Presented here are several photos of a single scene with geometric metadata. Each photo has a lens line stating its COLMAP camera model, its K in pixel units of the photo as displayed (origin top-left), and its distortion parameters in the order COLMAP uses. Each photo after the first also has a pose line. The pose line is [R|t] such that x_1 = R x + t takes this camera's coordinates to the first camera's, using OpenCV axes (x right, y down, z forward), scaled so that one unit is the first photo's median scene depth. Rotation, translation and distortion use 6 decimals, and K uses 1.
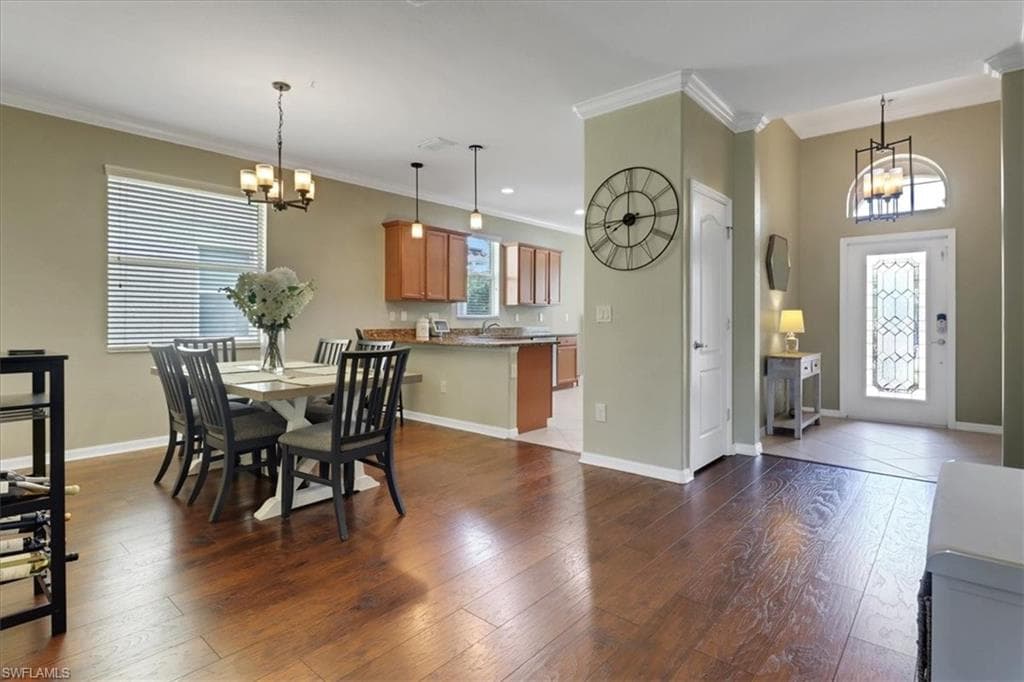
lens RADIAL K [[527.6, 0, 519.8], [0, 527.6, 323.6], [0, 0, 1]] dist [0.001579, 0.000075]
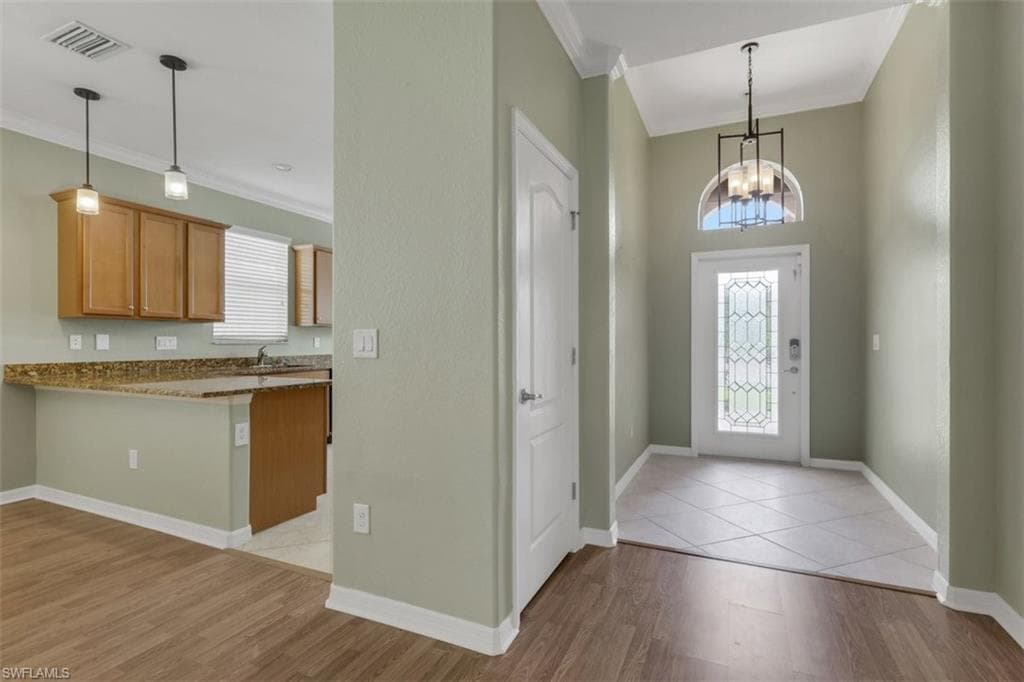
lens RADIAL K [[478.4, 0, 498.1], [0, 478.4, 340.1], [0, 0, 1]] dist [0.000003, -0.000137]
pose [[0.974677, -0.000133, 0.223617, 0.128282], [0.001804, 0.999972, -0.007269, -0.012149], [-0.223610, 0.007488, 0.974650, 0.332412]]
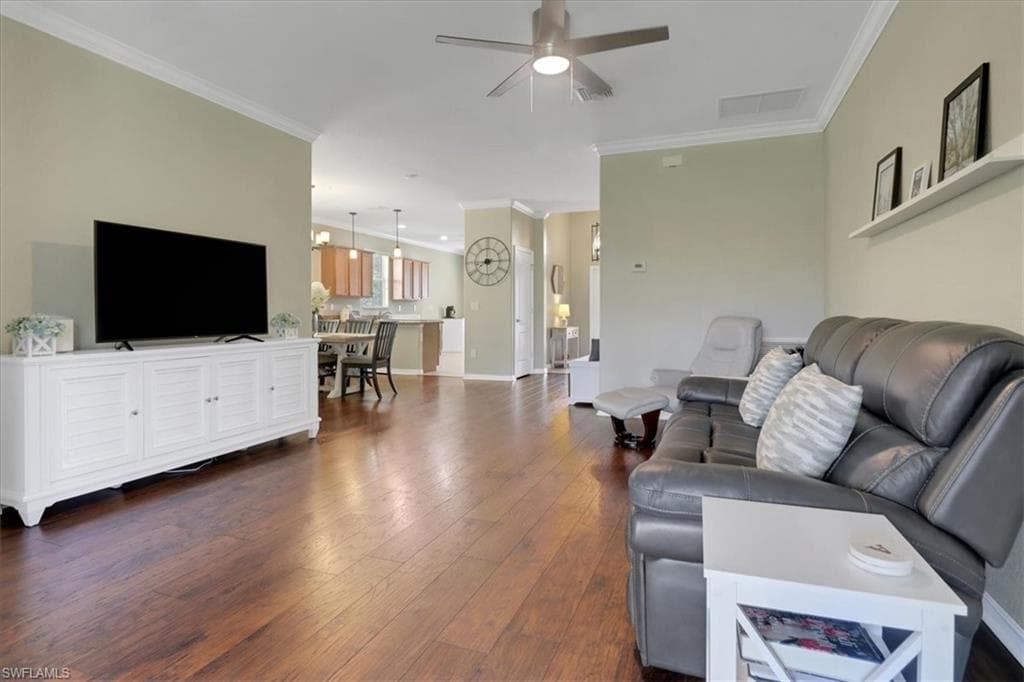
lens RADIAL K [[527.6, 0, 519.8], [0, 527.6, 323.6], [0, 0, 1]] dist [0.001579, 0.000075]
pose [[0.946496, -0.007333, 0.322632, -0.209205], [0.002340, 0.999871, 0.015861, 0.011495], [-0.322707, -0.014258, 0.946392, -0.620947]]
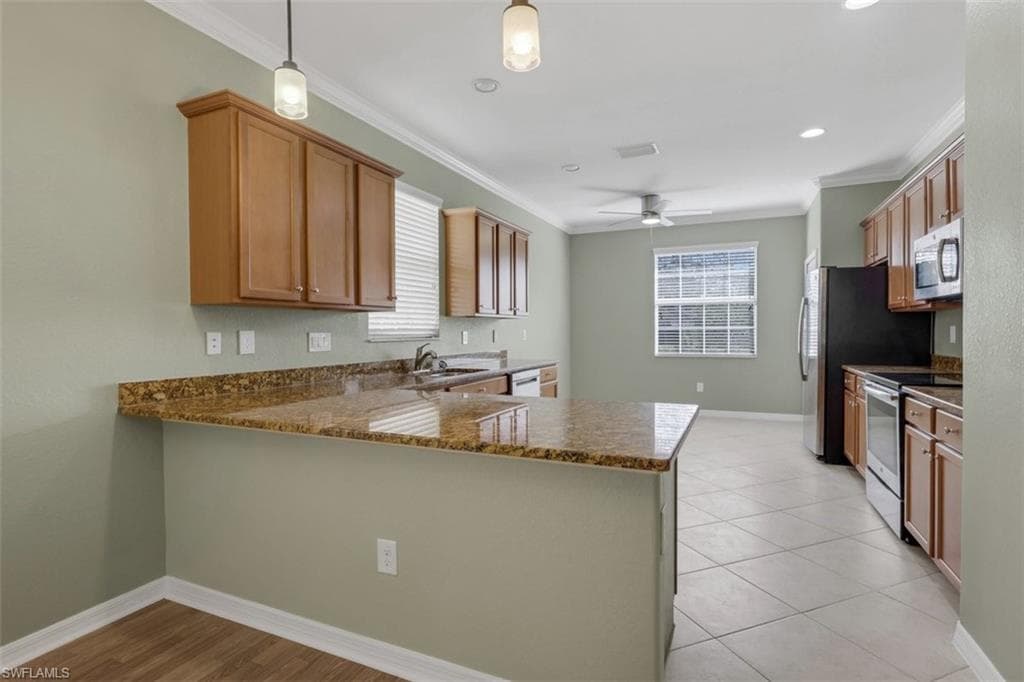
lens RADIAL K [[480.1, 0, 503.5], [0, 480.1, 334.9], [0, 0, 1]] dist [0.007411, -0.000127]
pose [[0.972822, -0.004631, 0.231507, -0.114584], [0.003397, 0.999978, 0.005730, -0.022809], [-0.231529, -0.004788, 0.972816, 0.604737]]
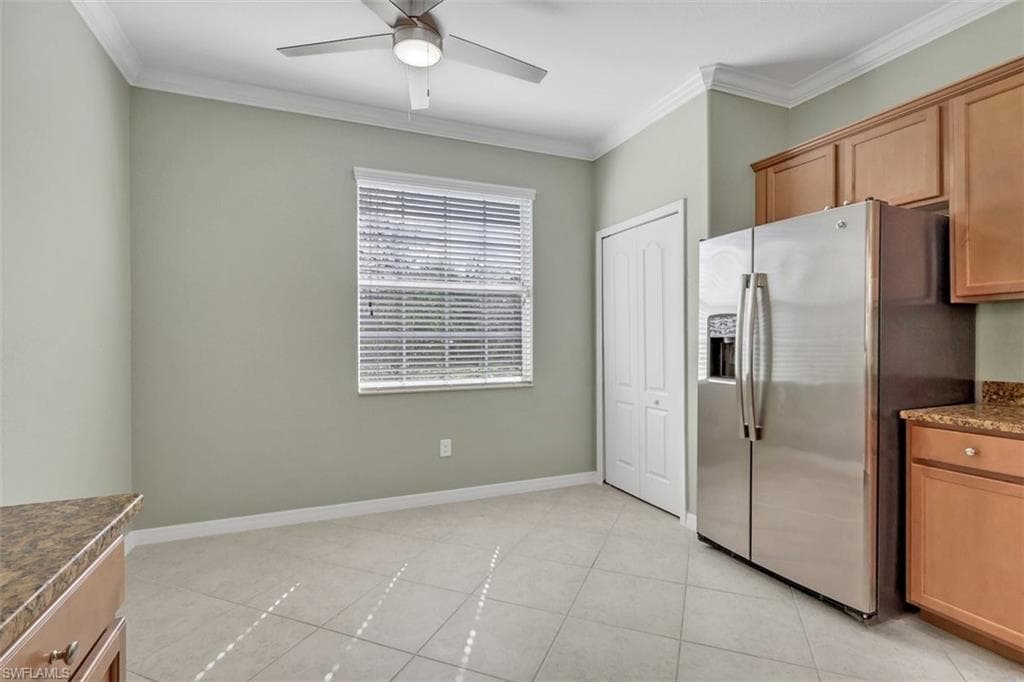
lens RADIAL K [[482.6, 0, 512.0], [0, 482.6, 341.0], [0, 0, 1]] dist [0.000029, 0.000070]
pose [[0.464472, 0.000380, 0.885587, 0.069905], [0.004651, 0.999985, -0.002869, -0.021829], [-0.885575, 0.005451, 0.464464, 1.141139]]
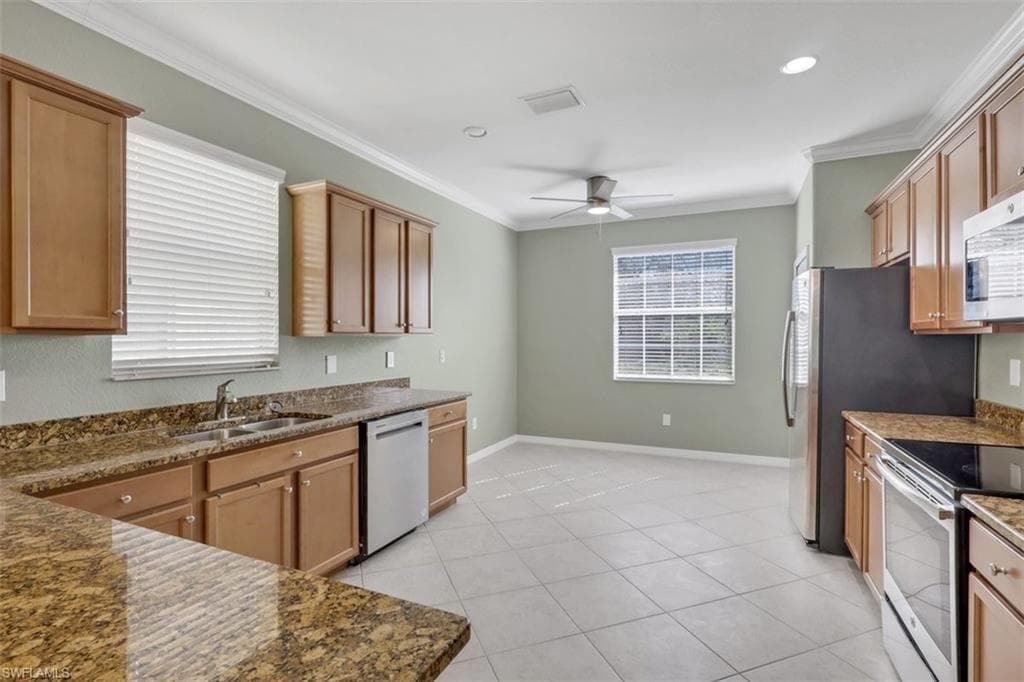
lens RADIAL K [[482.6, 0, 512.0], [0, 482.6, 341.0], [0, 0, 1]] dist [0.000029, 0.000070]
pose [[0.968533, -0.002846, 0.248868, 0.052620], [0.001956, 0.999991, 0.003822, -0.041358], [-0.248877, -0.003215, 0.968530, 0.756208]]
